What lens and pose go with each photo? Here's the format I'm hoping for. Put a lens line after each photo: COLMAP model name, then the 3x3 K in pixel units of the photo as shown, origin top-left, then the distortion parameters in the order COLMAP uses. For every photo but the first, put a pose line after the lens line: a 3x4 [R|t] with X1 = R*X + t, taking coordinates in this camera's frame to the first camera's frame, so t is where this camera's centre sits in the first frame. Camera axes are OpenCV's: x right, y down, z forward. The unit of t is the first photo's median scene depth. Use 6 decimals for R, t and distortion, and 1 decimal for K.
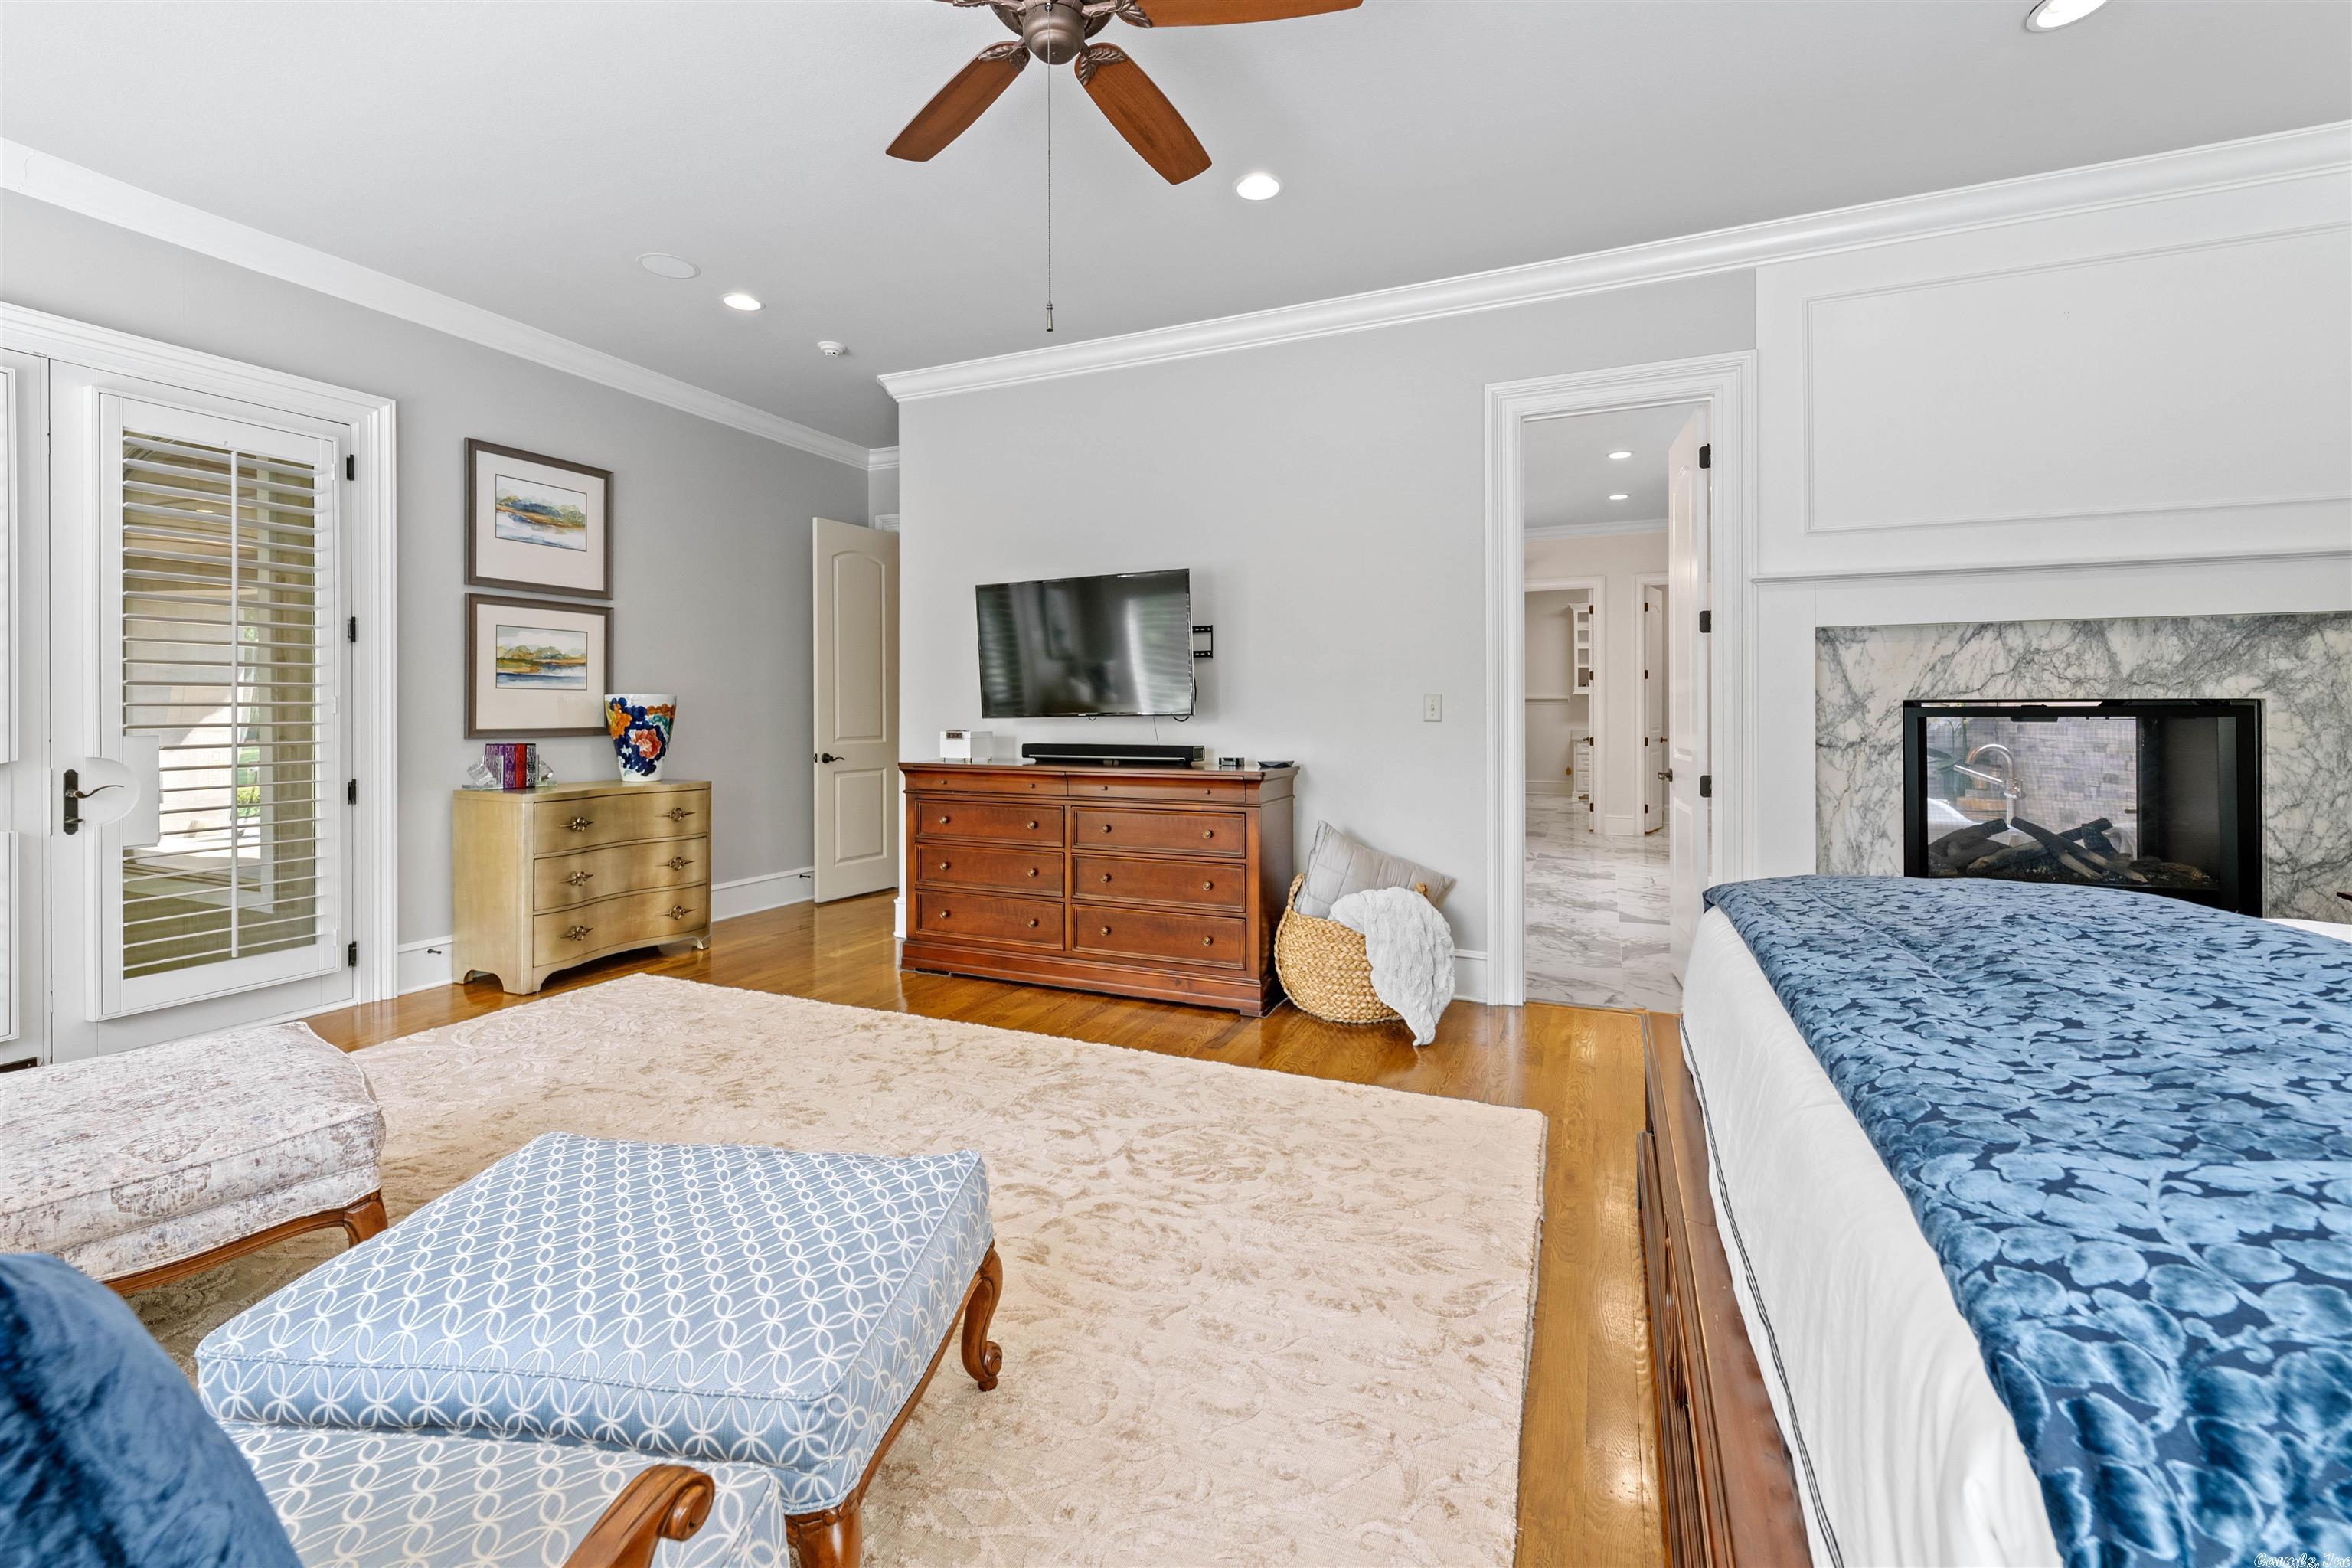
lens RADIAL K [[967.6, 0, 1167.1], [0, 967.6, 746.3], [0, 0, 1]] dist [0.016662, -0.007336]
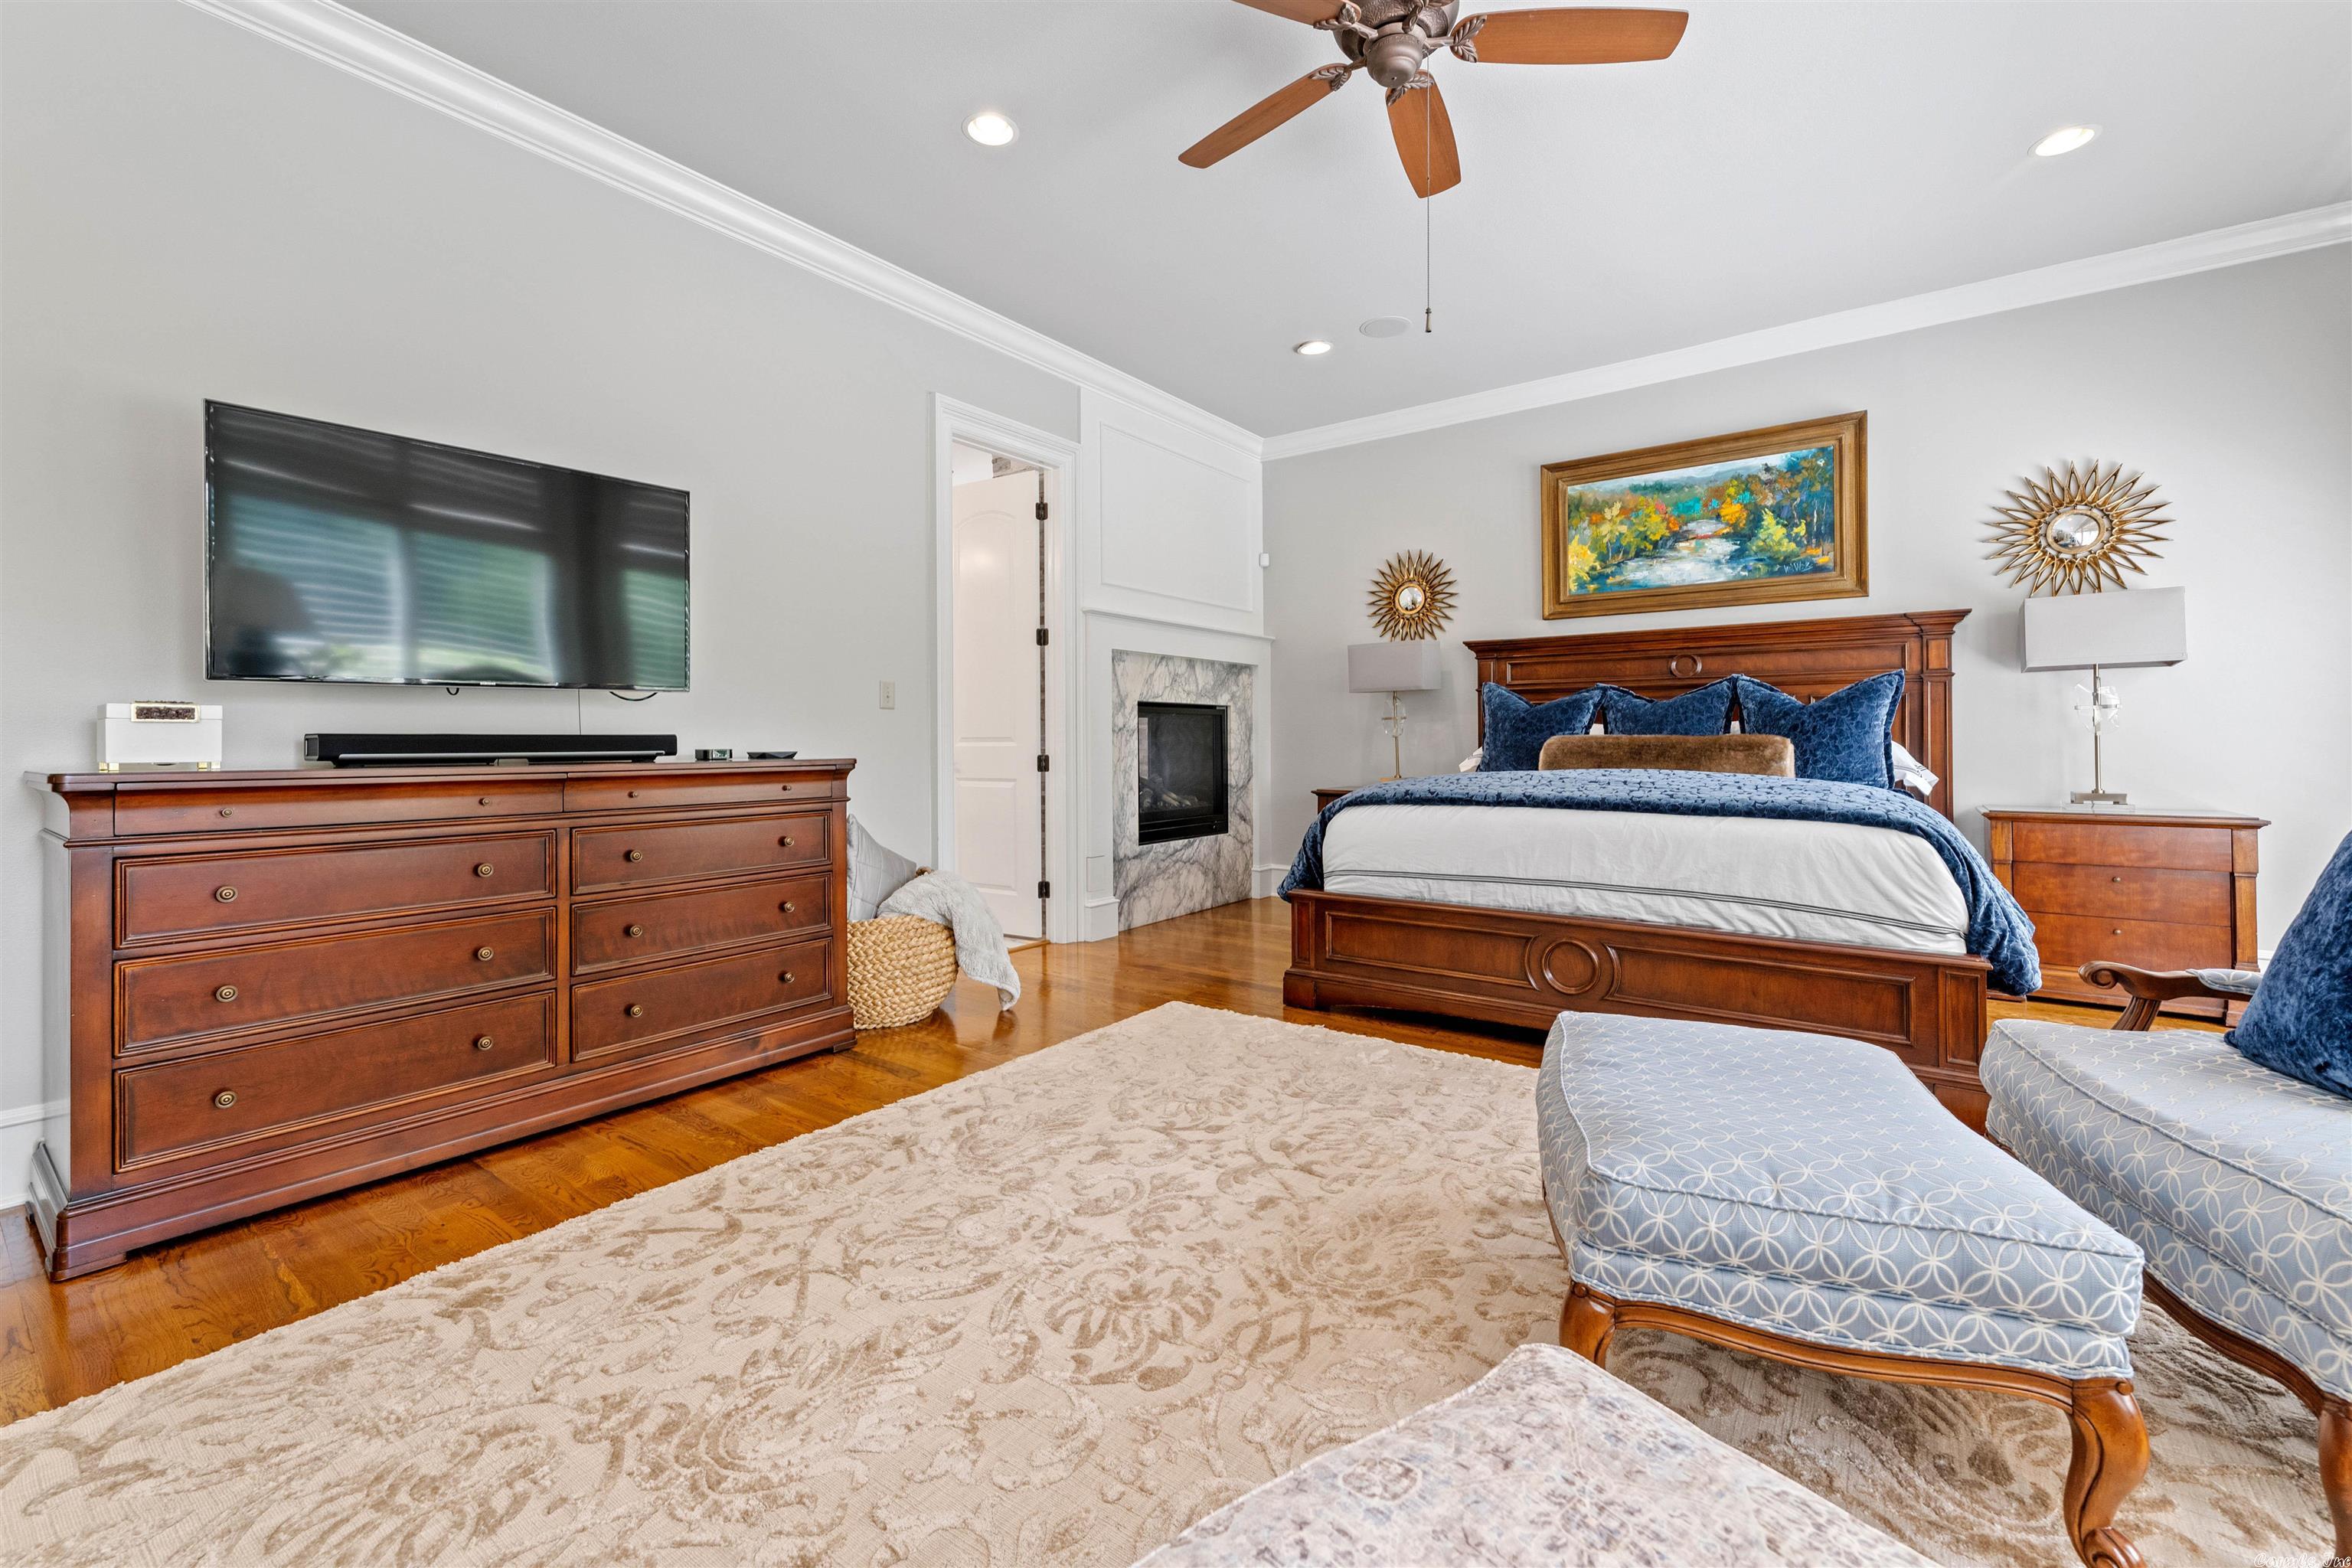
lens RADIAL K [[967.6, 0, 1167.1], [0, 967.6, 746.3], [0, 0, 1]] dist [0.016662, -0.007336]
pose [[0.237204, -0.009019, 0.971418, -0.748088], [0.035095, 0.999384, 0.000708, 0.027831], [-0.970826, 0.033924, 0.237374, 0.582331]]
